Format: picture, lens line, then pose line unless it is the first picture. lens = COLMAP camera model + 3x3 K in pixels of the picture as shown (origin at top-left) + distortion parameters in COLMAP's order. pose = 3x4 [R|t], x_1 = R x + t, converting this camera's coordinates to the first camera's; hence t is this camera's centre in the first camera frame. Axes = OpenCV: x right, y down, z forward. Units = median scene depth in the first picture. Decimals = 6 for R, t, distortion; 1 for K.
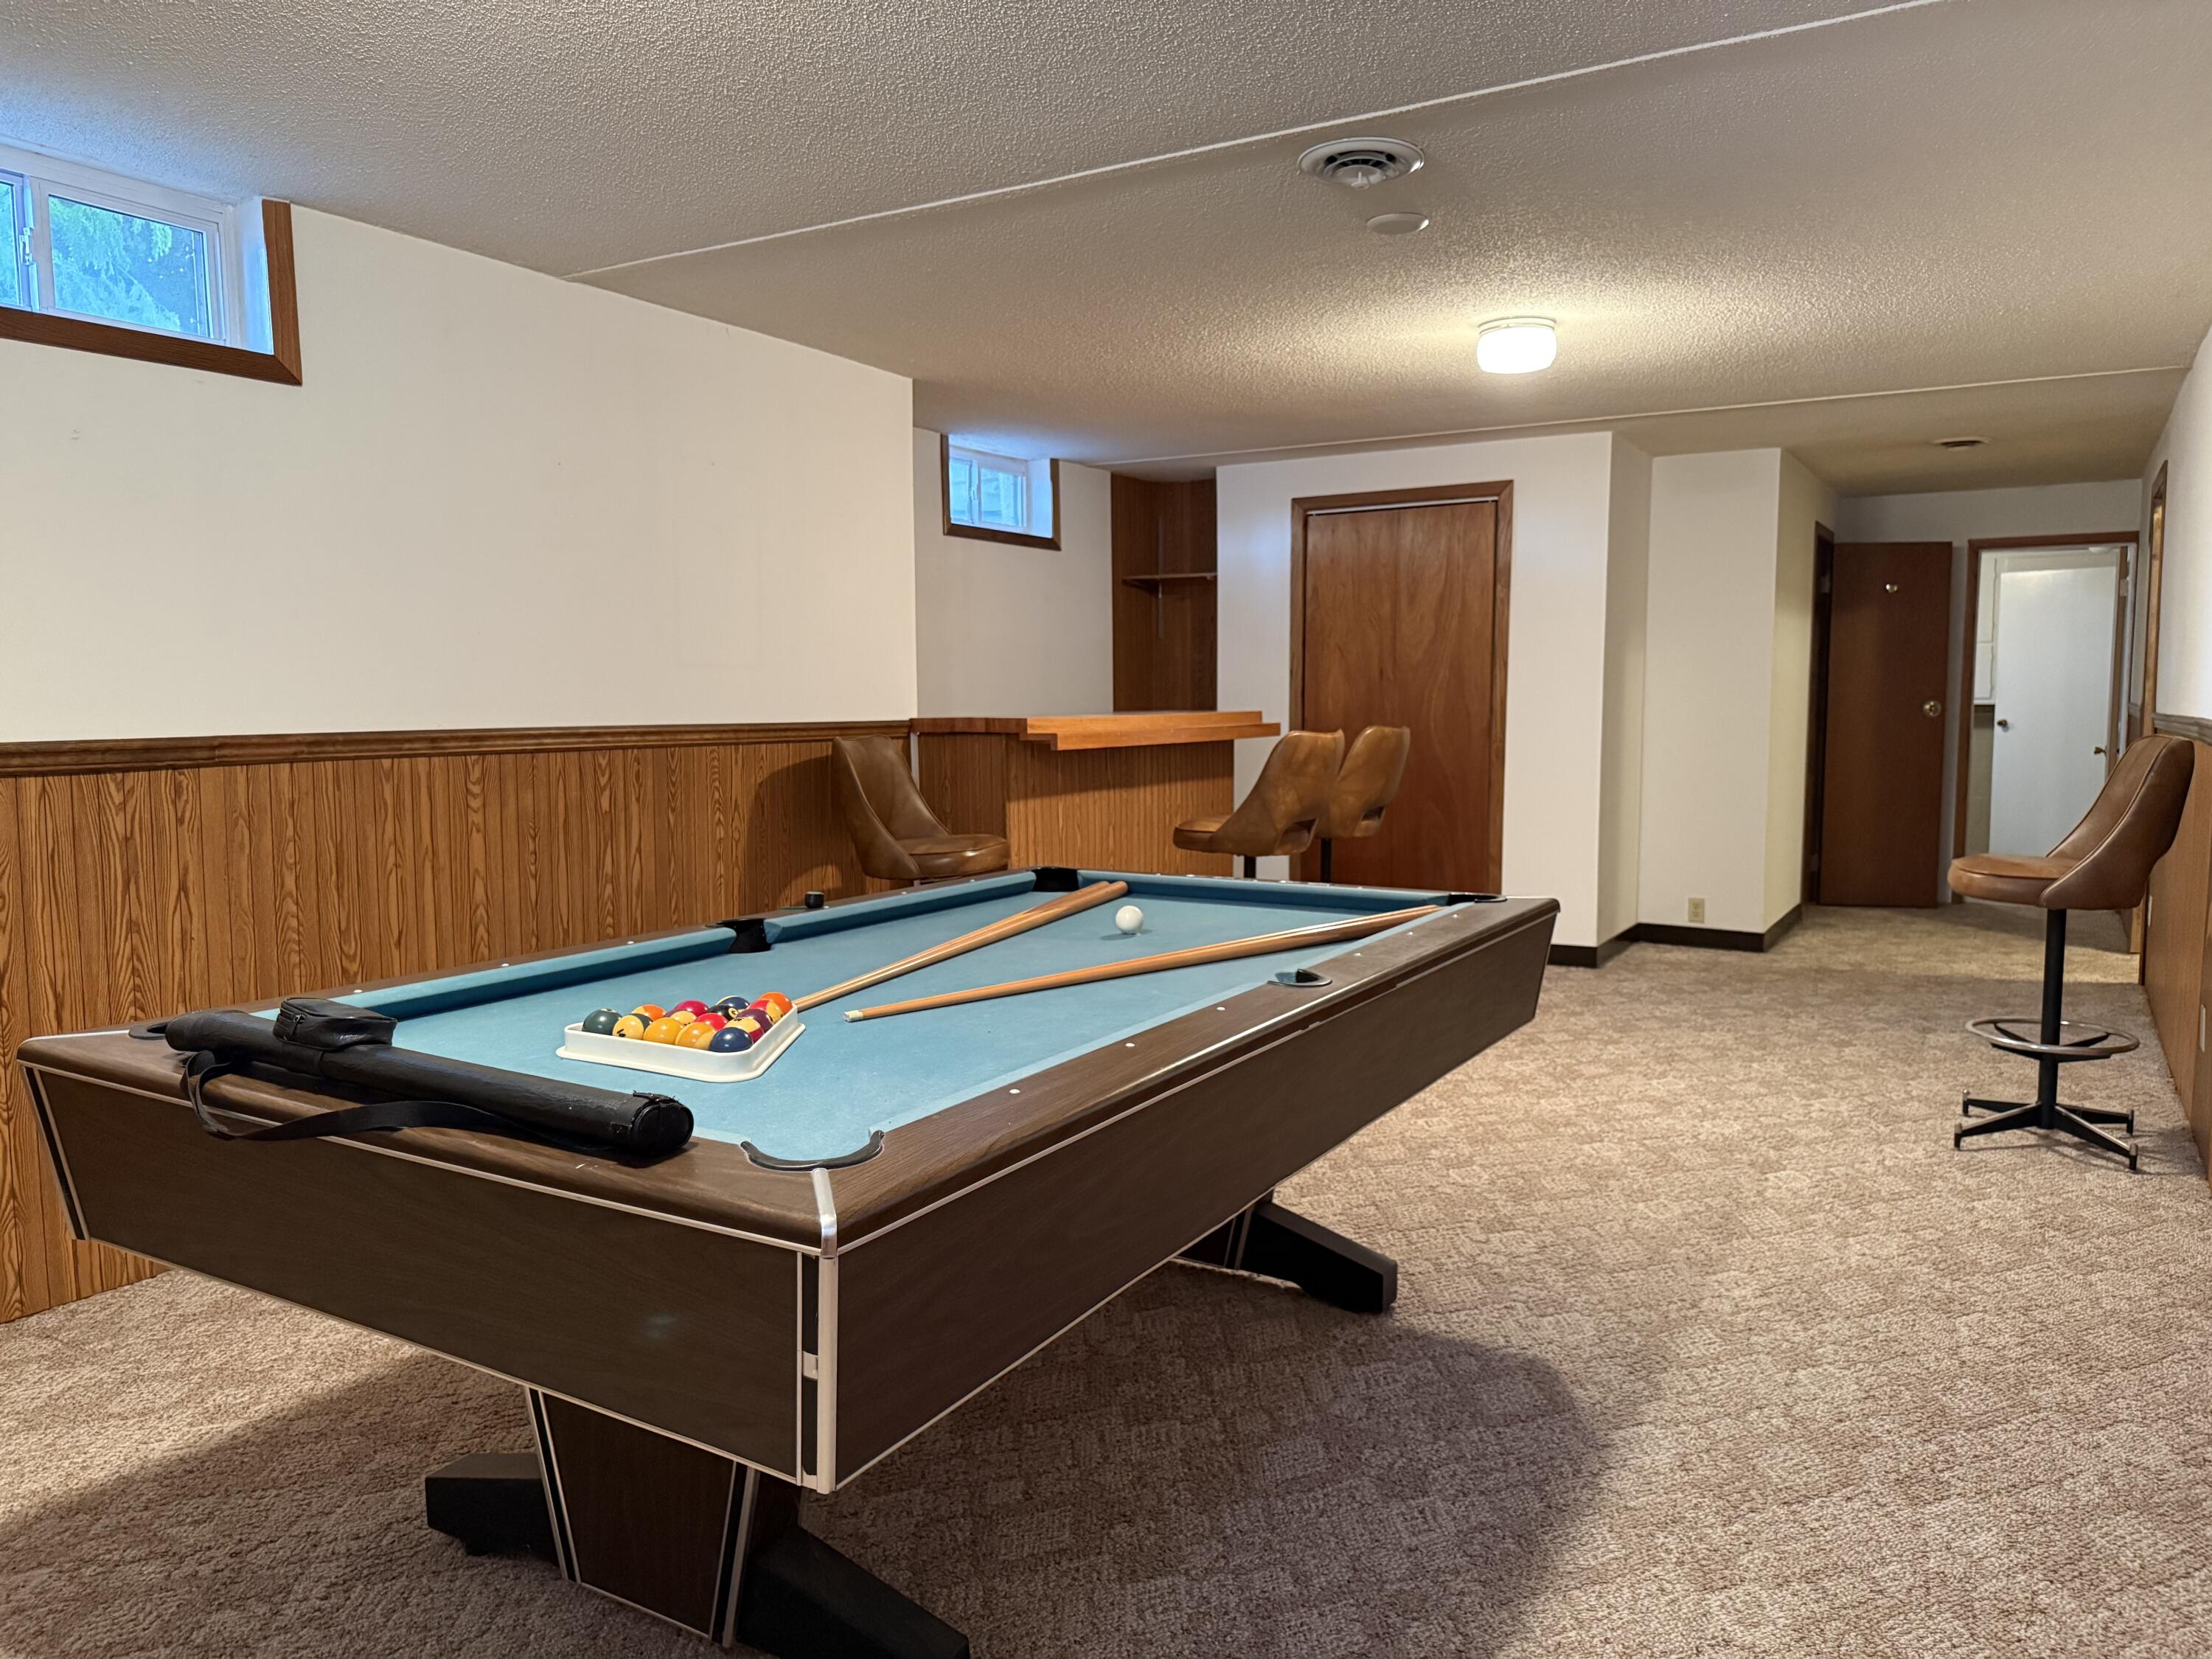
lens RADIAL K [[1539.4, 0, 1102.7], [0, 1539.4, 833.2], [0, 0, 1]] dist [0.044379, -0.041822]
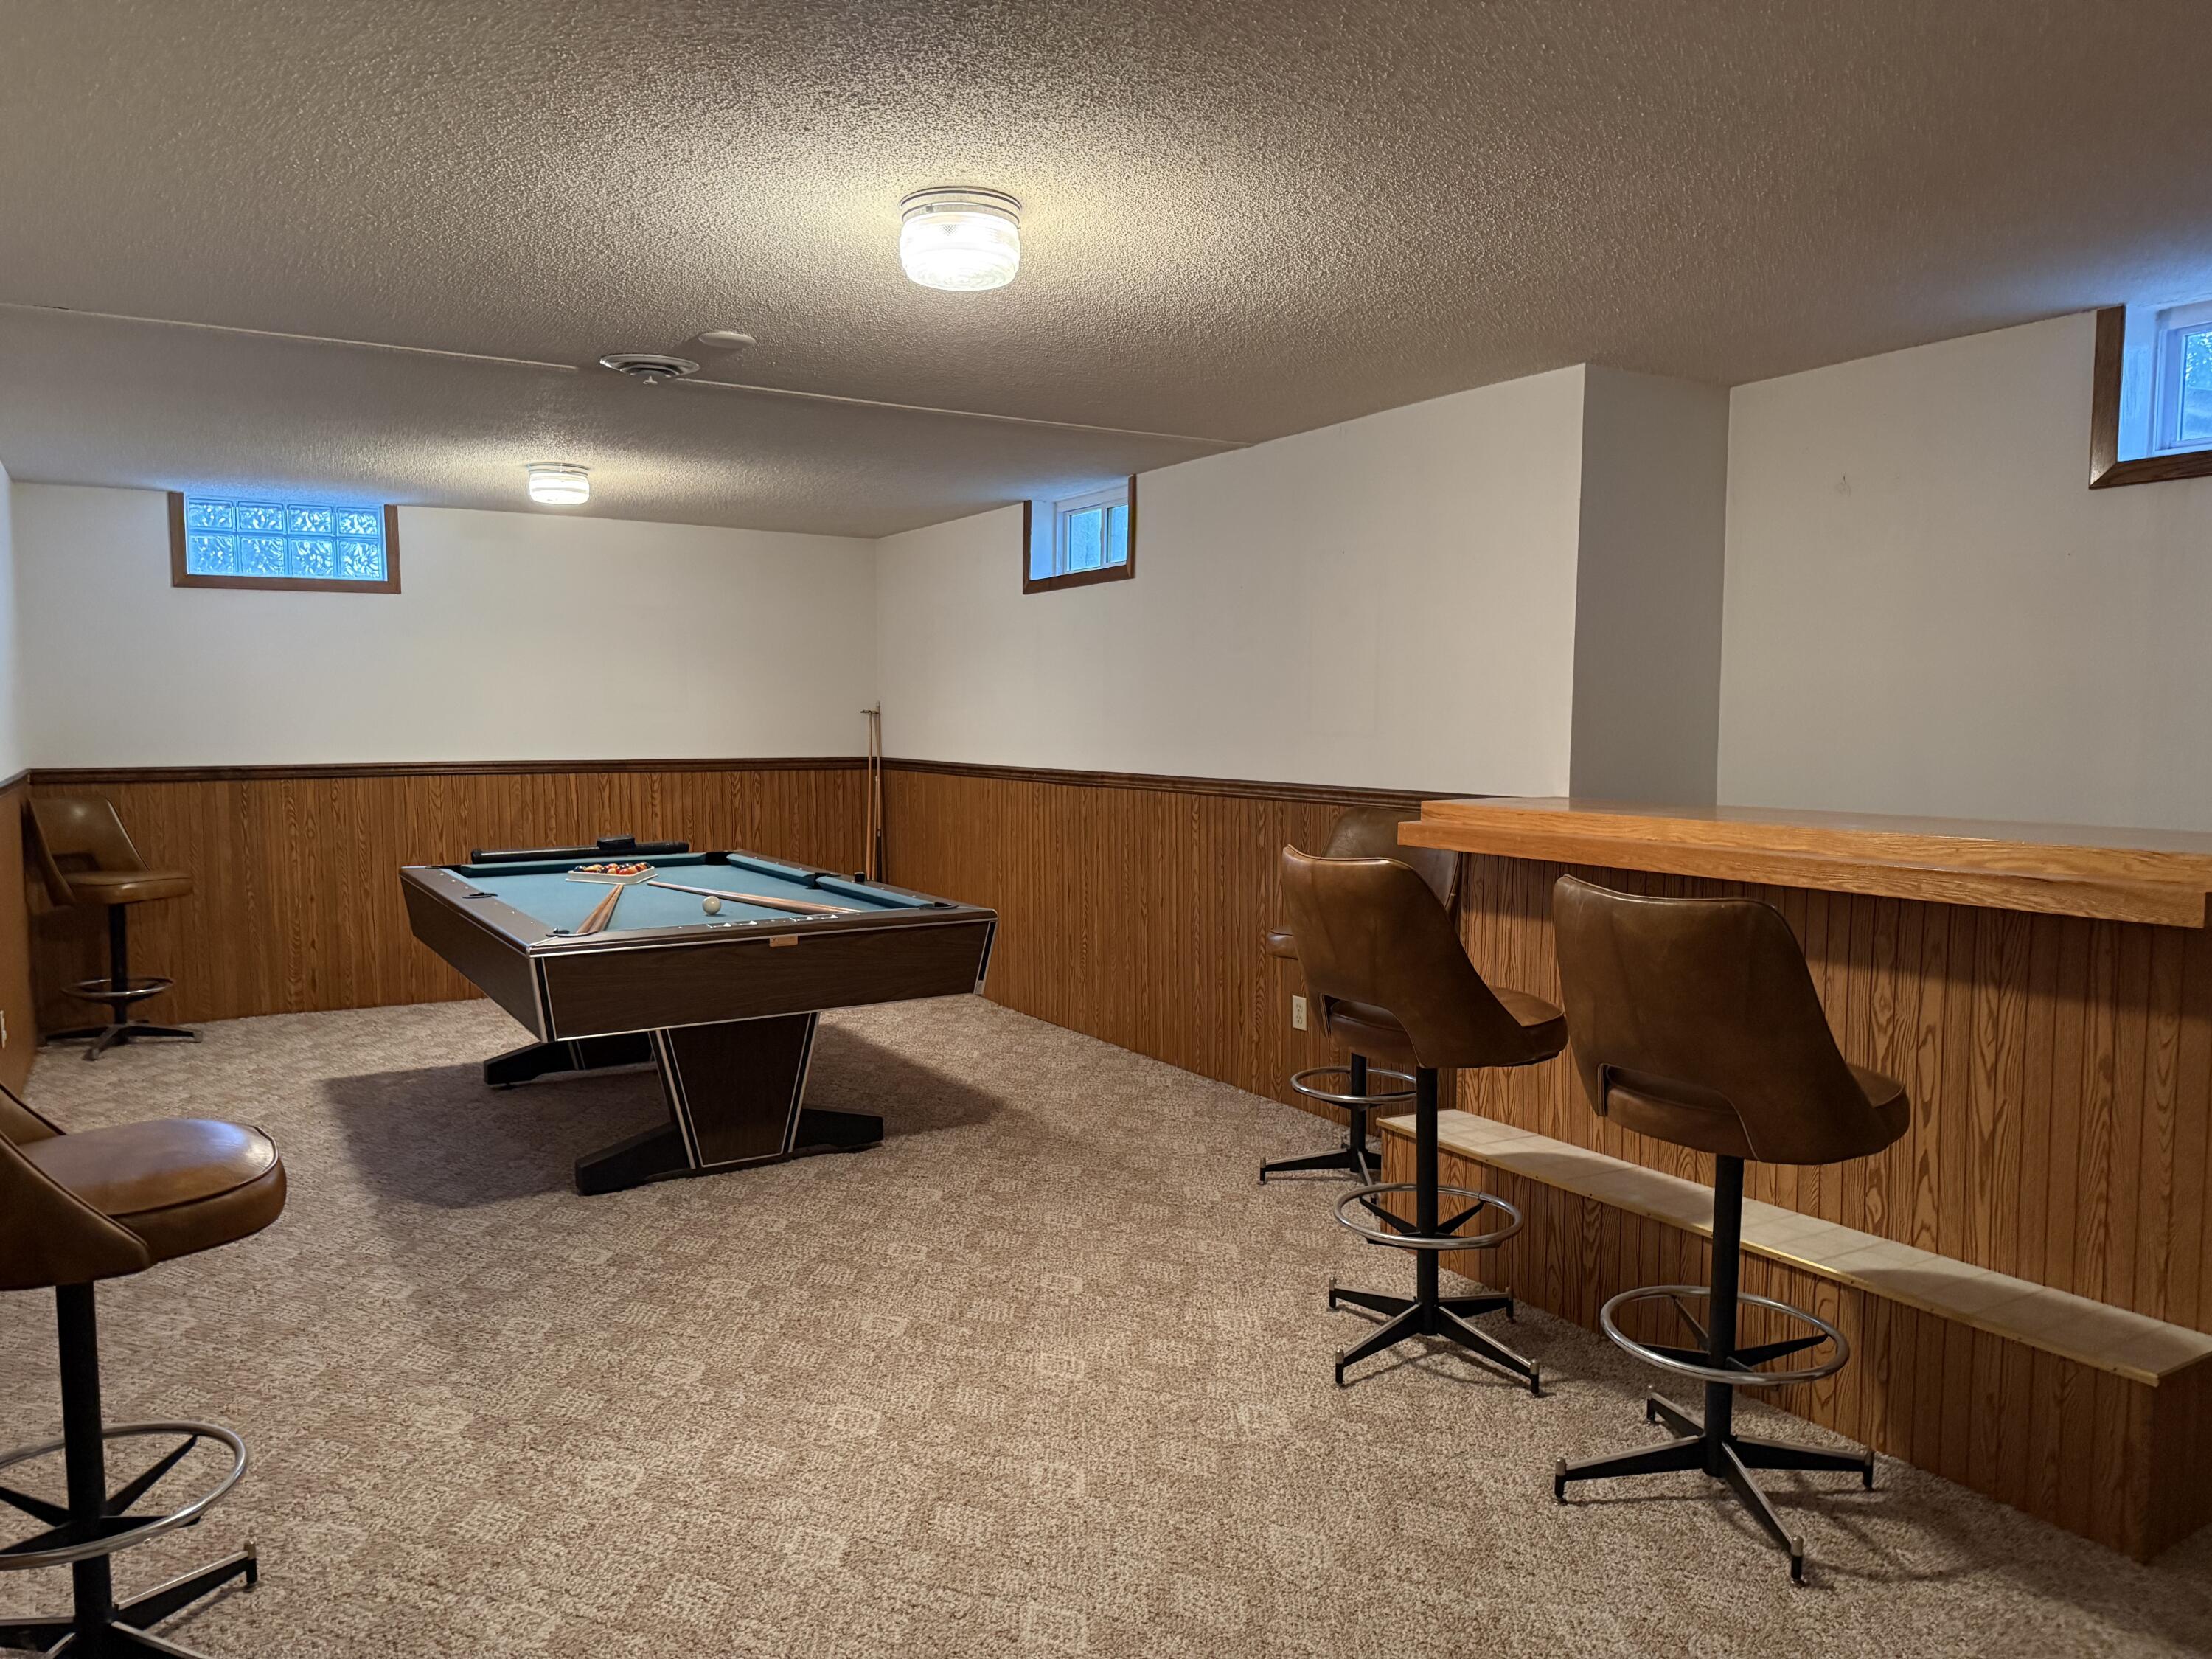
lens RADIAL K [[1539.4, 0, 1103.3], [0, 1539.4, 824.2], [0, 0, 1]] dist [0.044379, -0.041822]
pose [[-0.461563, 0.070520, -0.884300, 0.972834], [-0.076798, 0.989916, 0.119027, -0.195683], [0.883777, 0.122852, -0.451493, 1.632454]]
